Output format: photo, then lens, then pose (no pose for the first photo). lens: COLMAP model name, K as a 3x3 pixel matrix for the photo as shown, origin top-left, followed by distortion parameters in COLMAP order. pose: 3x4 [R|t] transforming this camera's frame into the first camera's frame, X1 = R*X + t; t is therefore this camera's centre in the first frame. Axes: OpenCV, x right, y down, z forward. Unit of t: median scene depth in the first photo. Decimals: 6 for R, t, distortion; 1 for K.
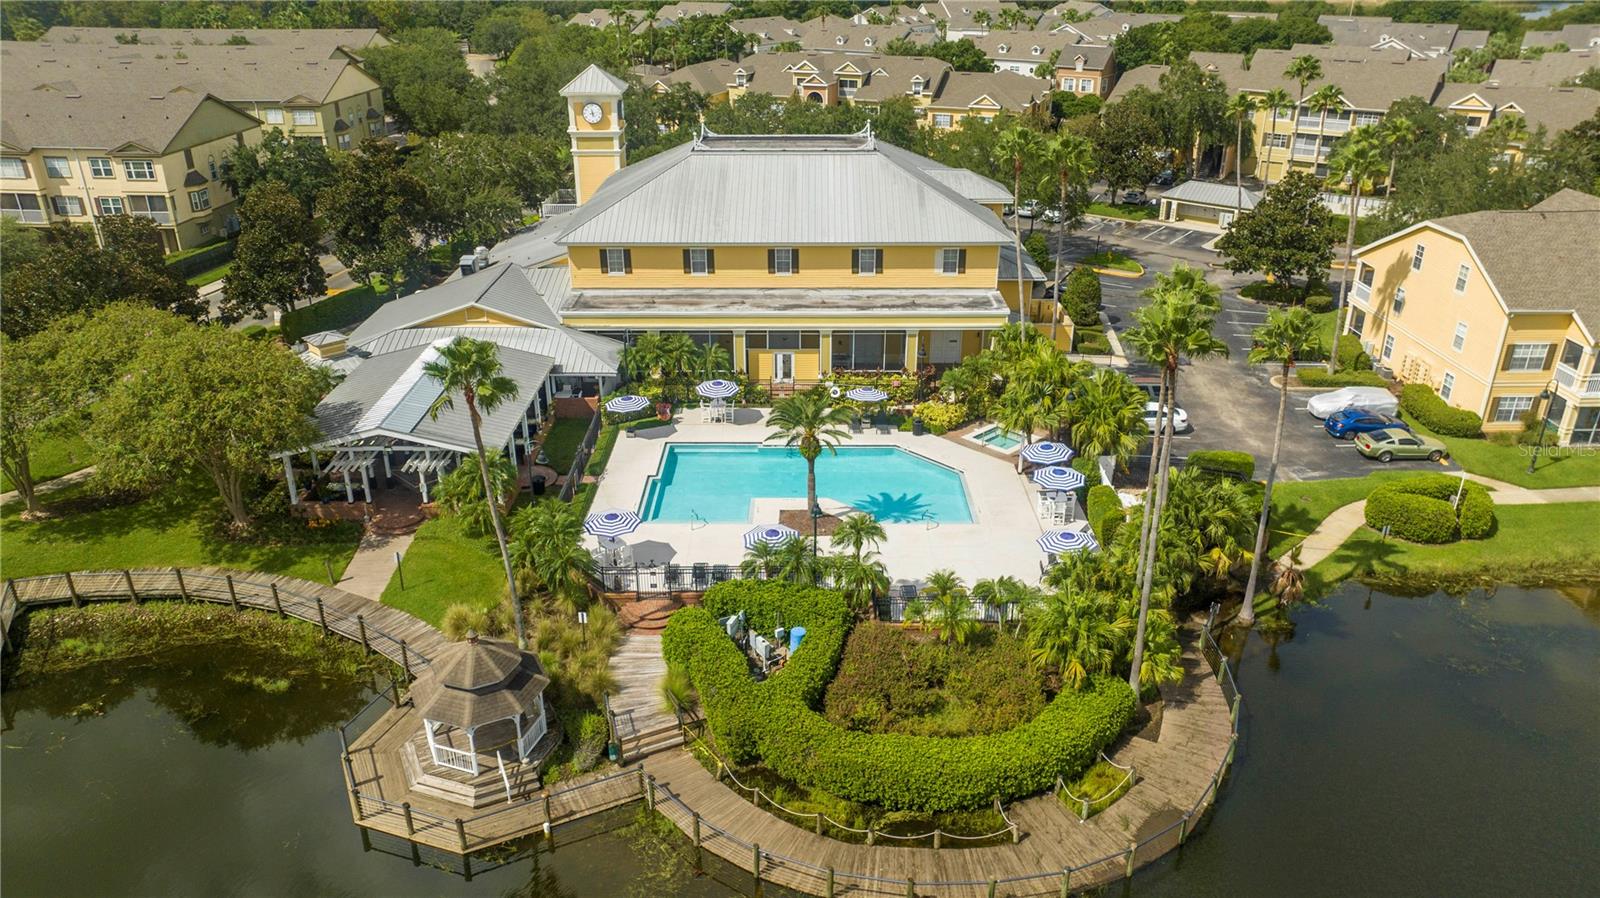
lens RADIAL K [[1121.0, 0, 800.9], [0, 1121.0, 451.7], [0, 0, 1]] dist [-0.031382, 0.025882]
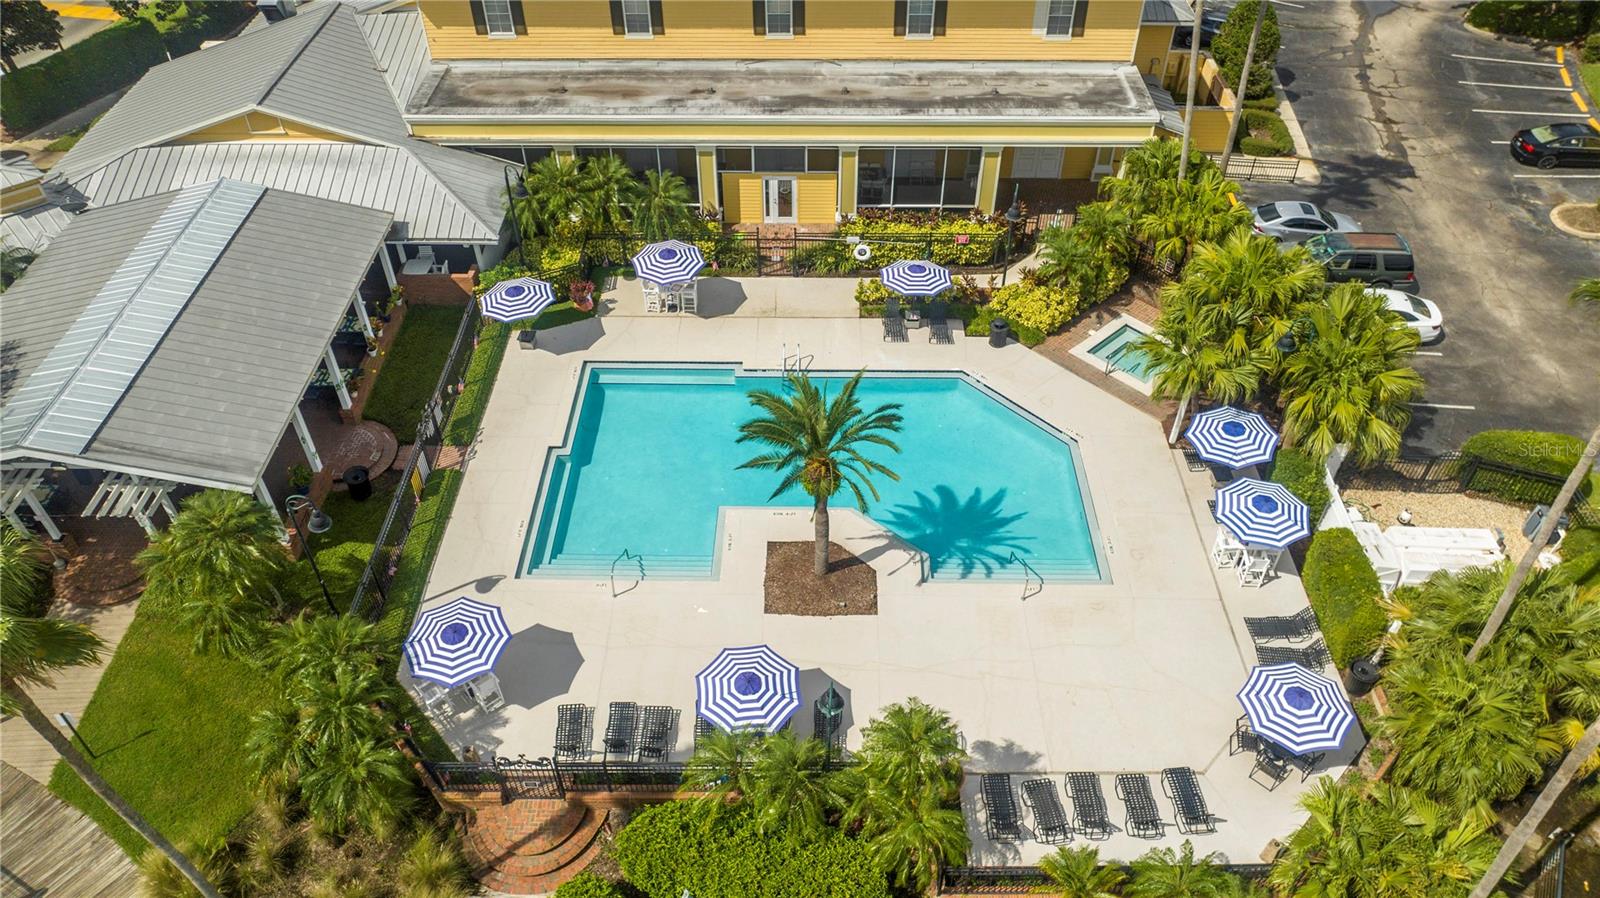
lens RADIAL K [[1121.0, 0, 798.8], [0, 1121.0, 444.9], [0, 0, 1]] dist [-0.031382, 0.025882]
pose [[0.999935, 0.008050, -0.008072, 0.001422], [-0.005030, 0.946975, 0.321269, -0.154371], [0.010231, -0.321207, 0.946954, 0.391559]]
